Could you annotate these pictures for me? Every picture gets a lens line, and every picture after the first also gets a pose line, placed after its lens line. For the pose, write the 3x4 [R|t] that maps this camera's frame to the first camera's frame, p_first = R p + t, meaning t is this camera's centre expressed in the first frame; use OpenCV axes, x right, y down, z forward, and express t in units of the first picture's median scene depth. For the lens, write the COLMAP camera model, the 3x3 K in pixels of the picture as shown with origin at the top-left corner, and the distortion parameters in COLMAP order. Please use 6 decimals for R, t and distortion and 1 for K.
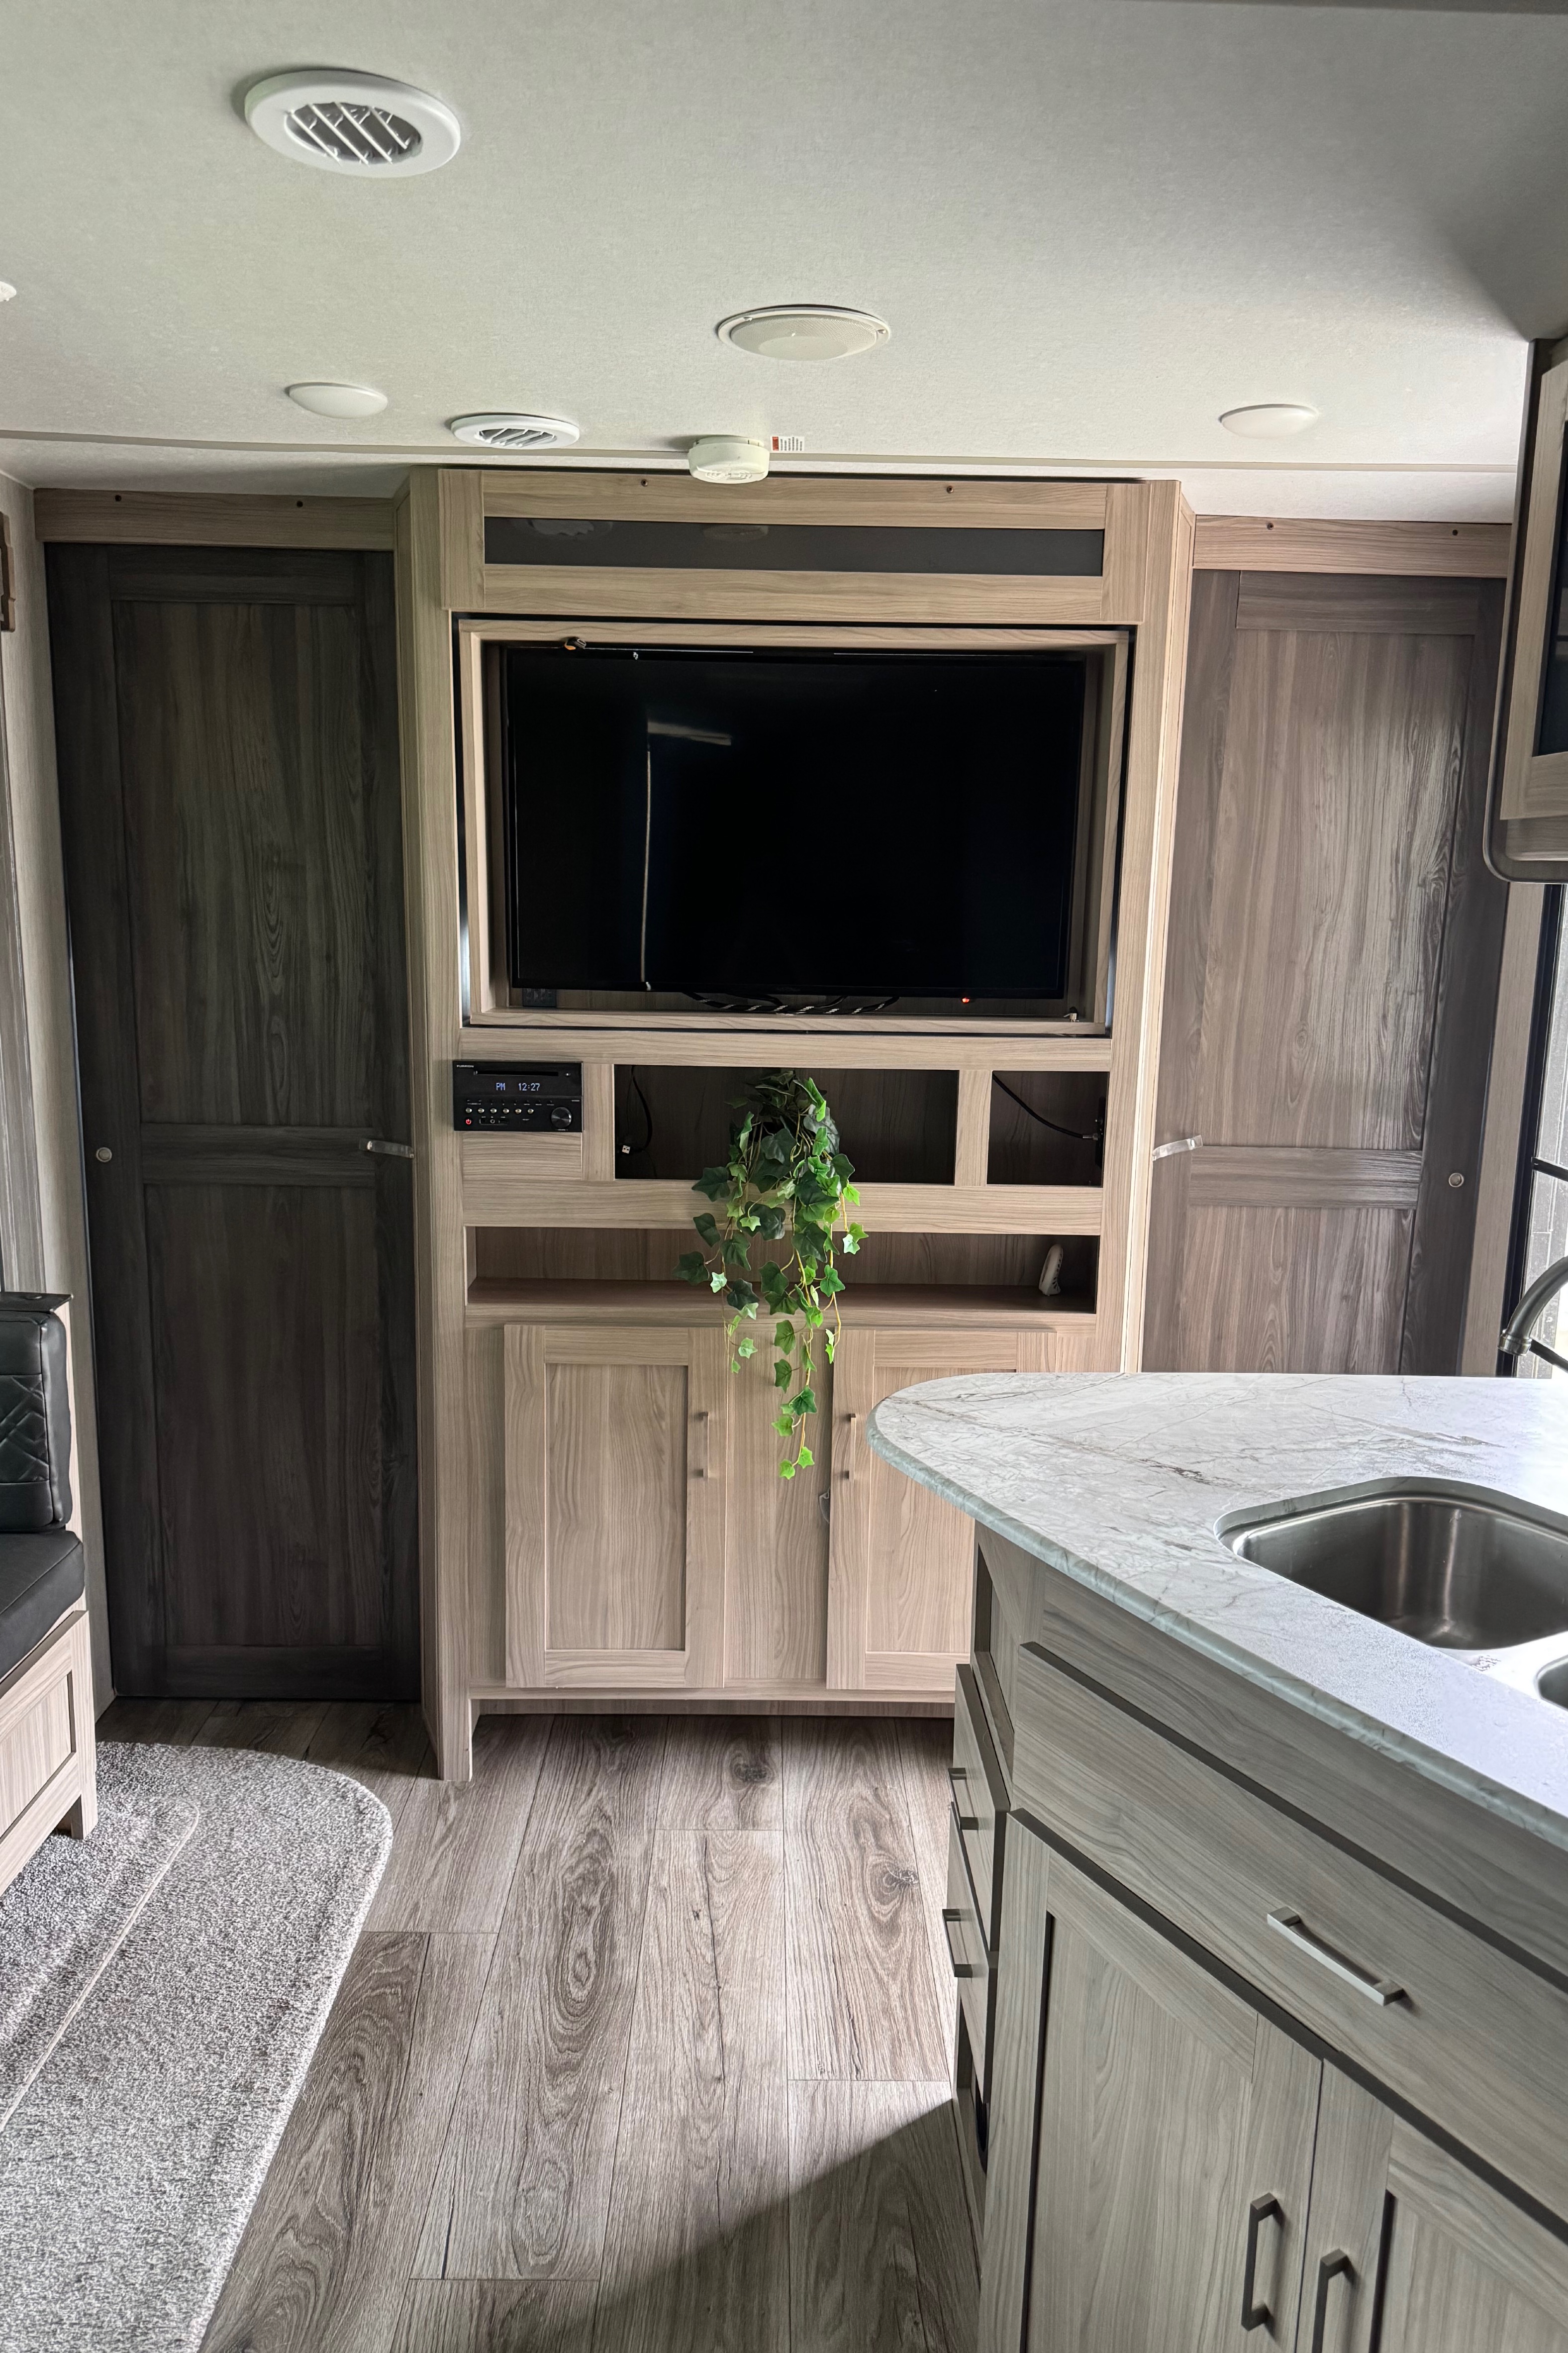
lens RADIAL K [[1656.2, 0, 775.0], [0, 1656.2, 1200.6], [0, 0, 1]] dist [0.048342, -0.050111]
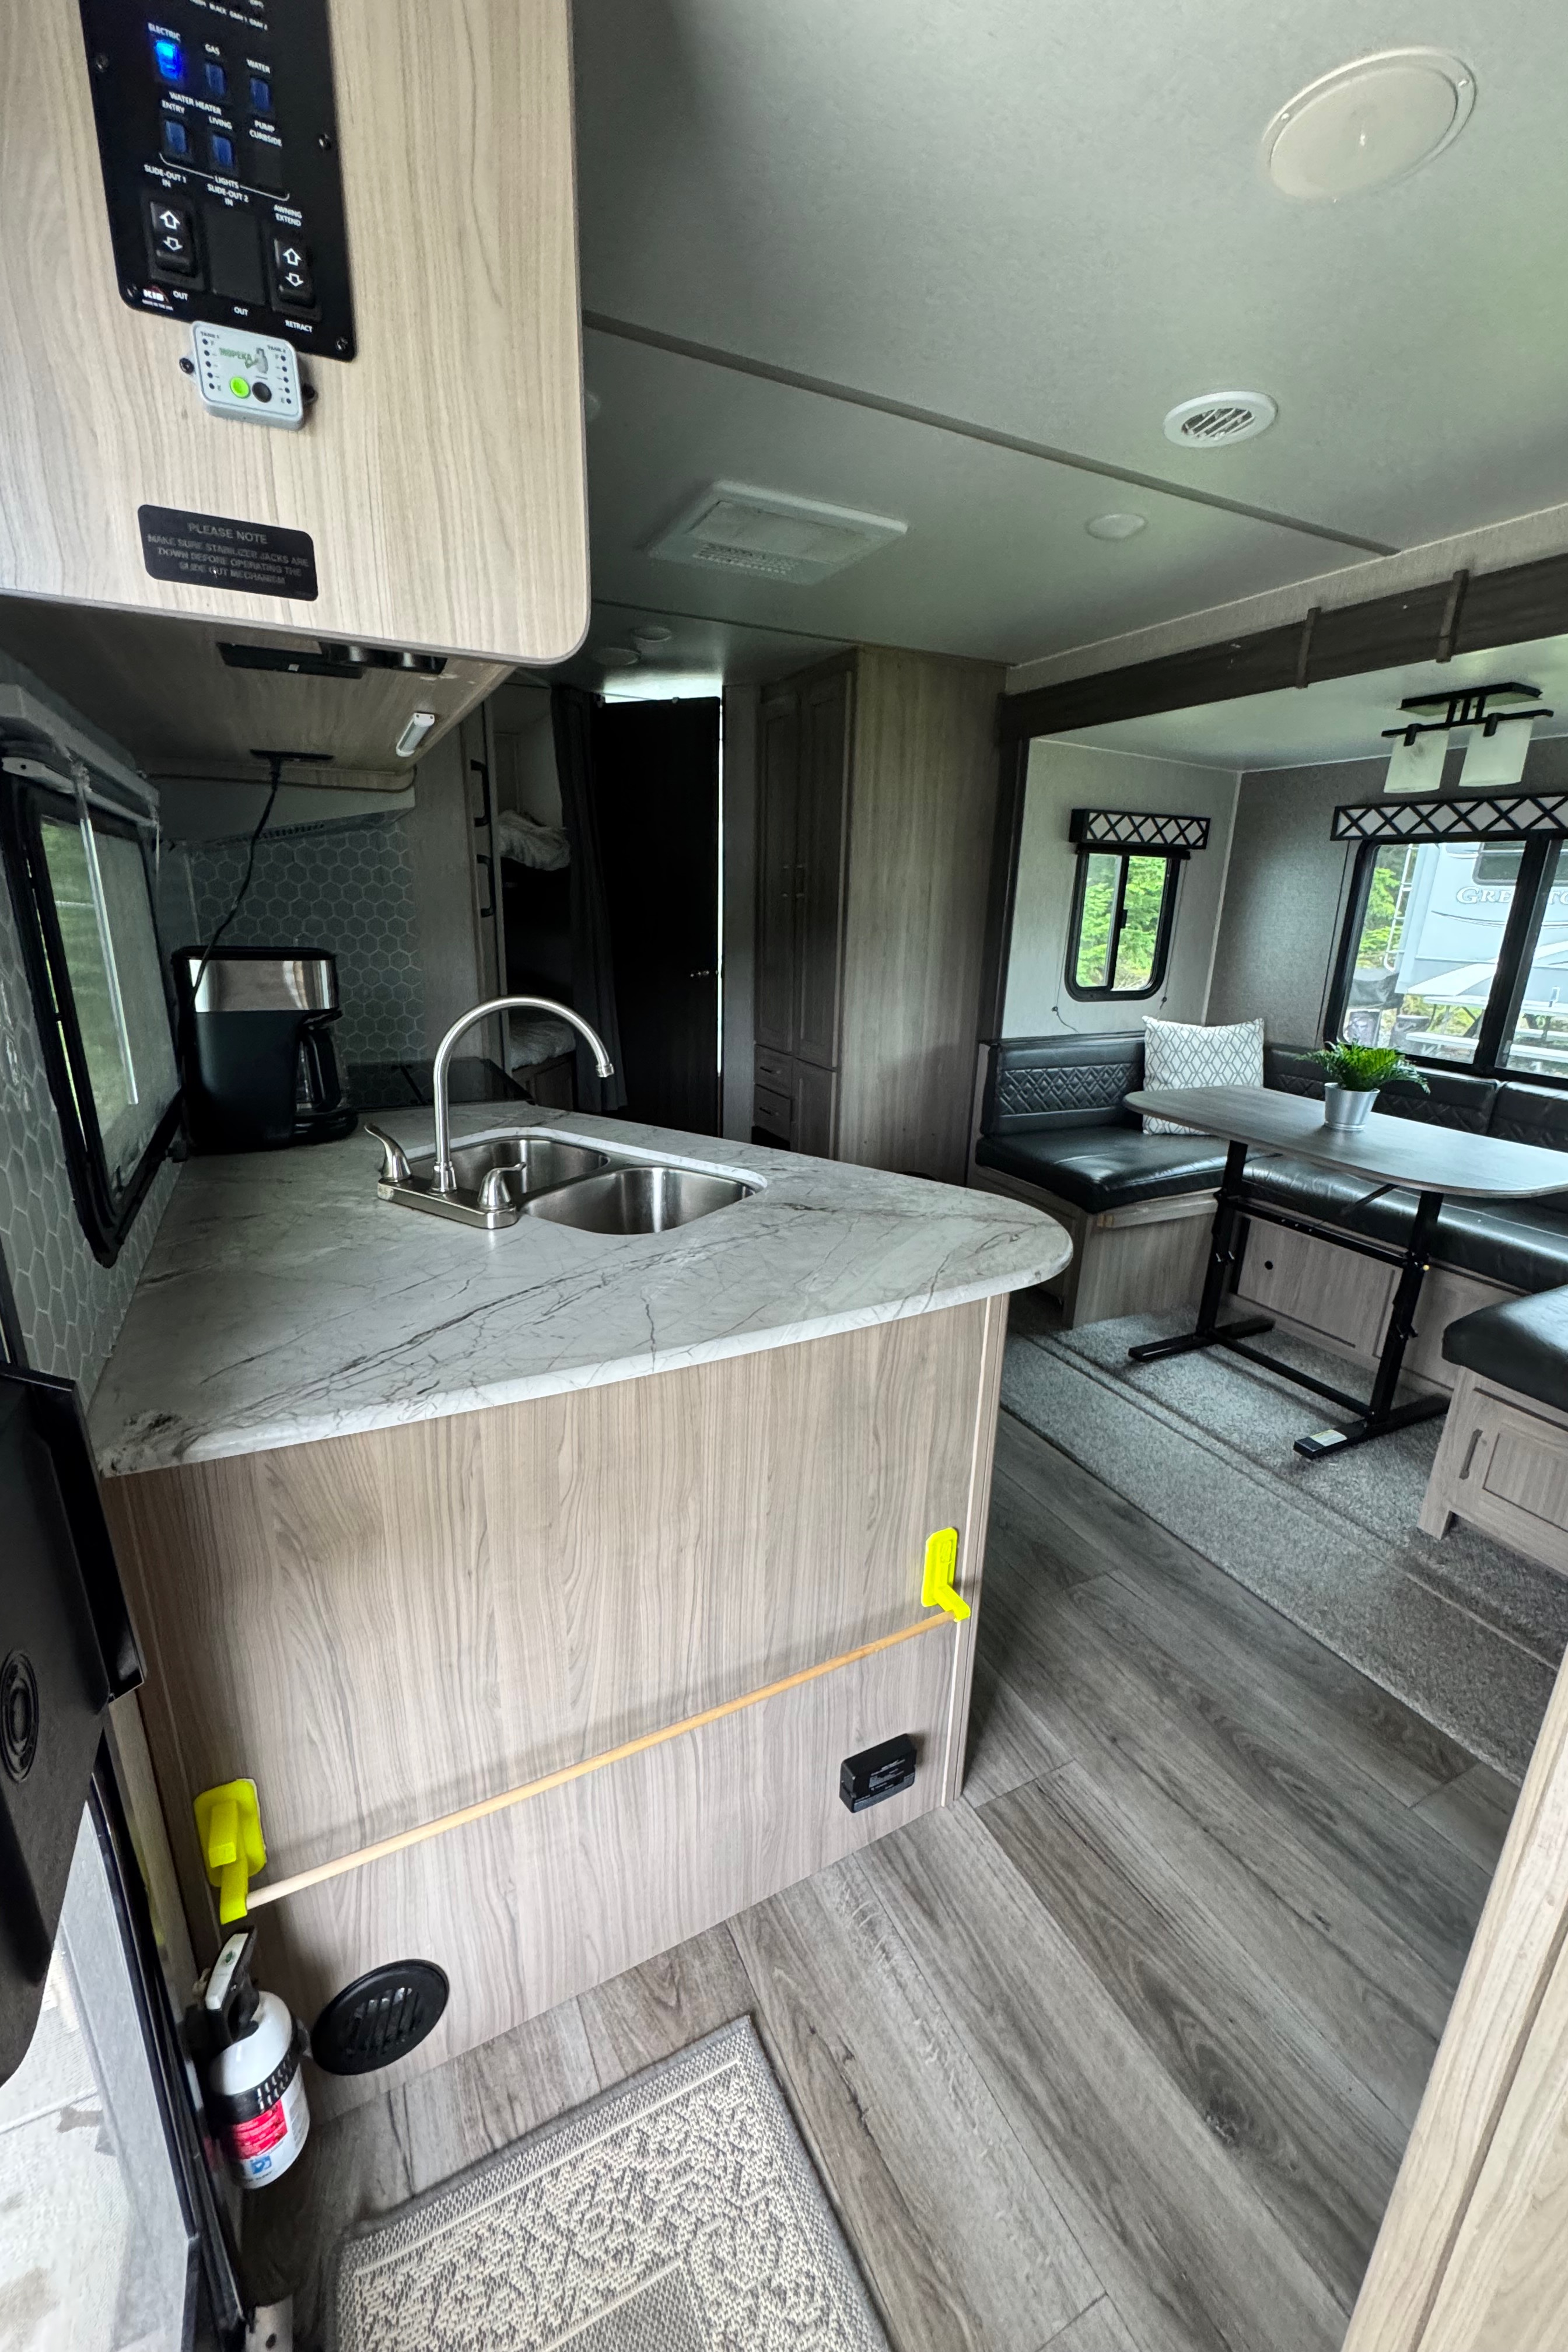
lens RADIAL K [[948.7, 0, 787.4], [0, 948.7, 1175.3], [0, 0, 1]] dist [0.004363, -0.001775]
pose [[-0.893117, 0.092480, -0.440216, 0.457012], [-0.119855, 0.894335, 0.431044, -0.157788], [0.433564, 0.437735, -0.787662, 1.204478]]
